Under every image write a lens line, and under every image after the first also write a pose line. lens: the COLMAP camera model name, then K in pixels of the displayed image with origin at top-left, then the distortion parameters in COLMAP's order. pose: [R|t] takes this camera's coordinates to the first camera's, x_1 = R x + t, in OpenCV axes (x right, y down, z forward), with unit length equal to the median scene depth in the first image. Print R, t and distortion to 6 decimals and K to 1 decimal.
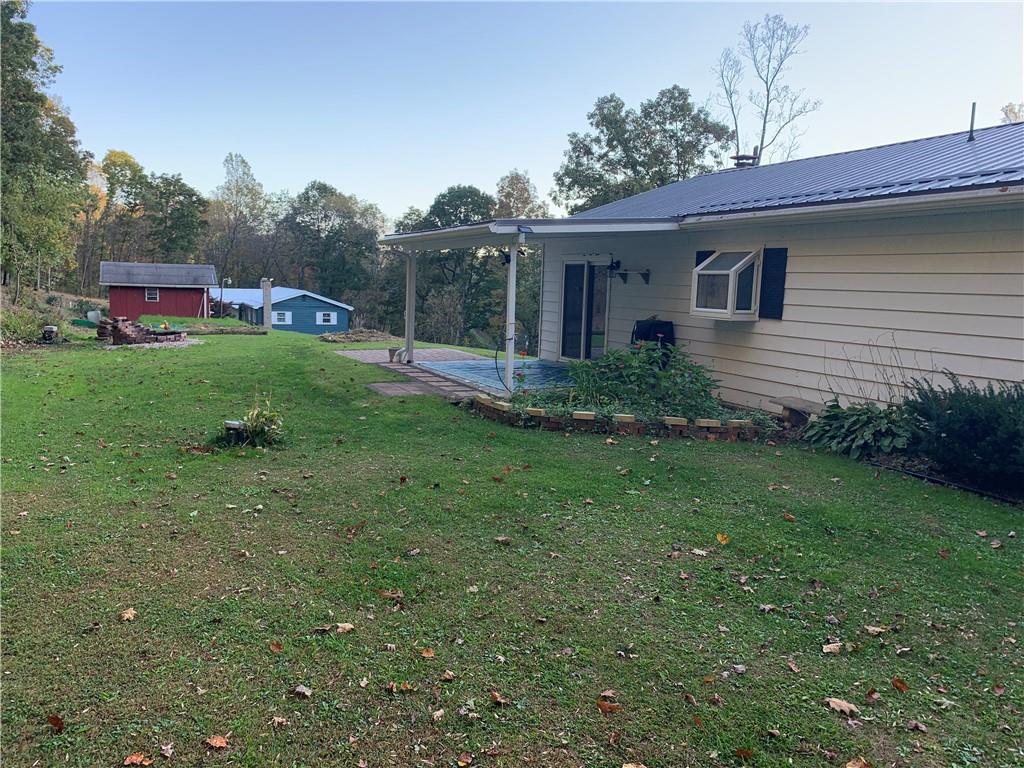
lens RADIAL K [[775.7, 0, 512.0], [0, 775.7, 384.0], [0, 0, 1]] dist [-0.001297, 0.002928]
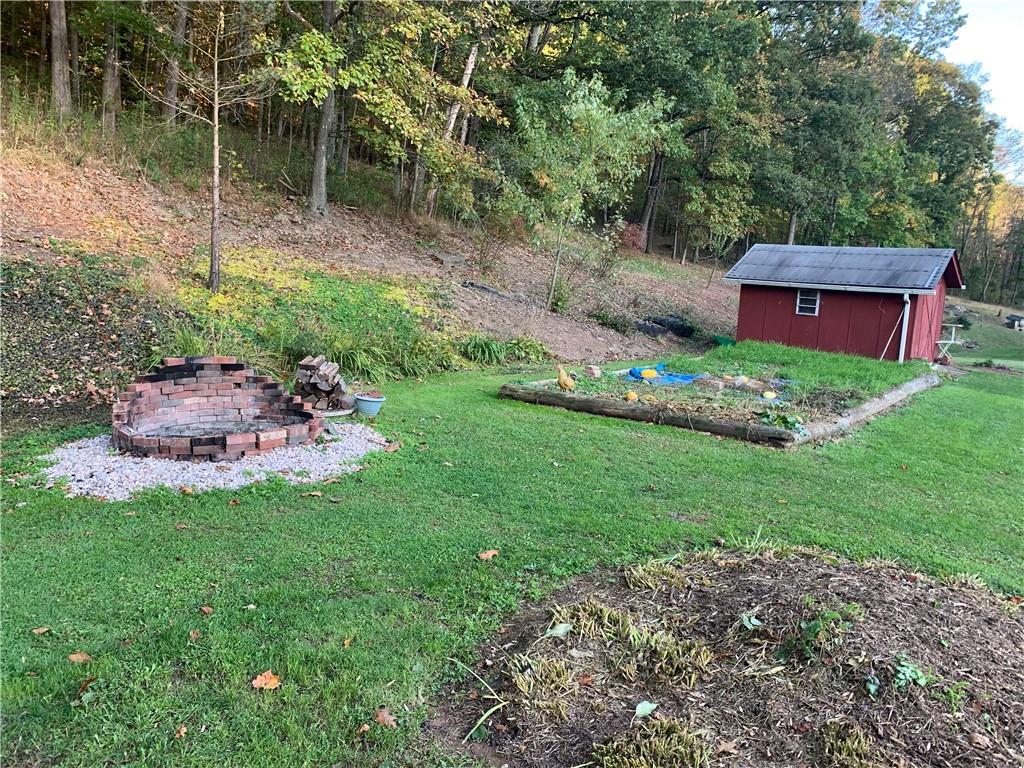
lens RADIAL K [[775.7, 0, 512.0], [0, 775.7, 384.0], [0, 0, 1]] dist [-0.001297, 0.002928]
pose [[0.460789, 0.141607, -0.876140, -0.074684], [-0.139318, 0.986491, 0.086170, -0.075871], [0.876507, 0.082356, 0.474293, 0.556321]]
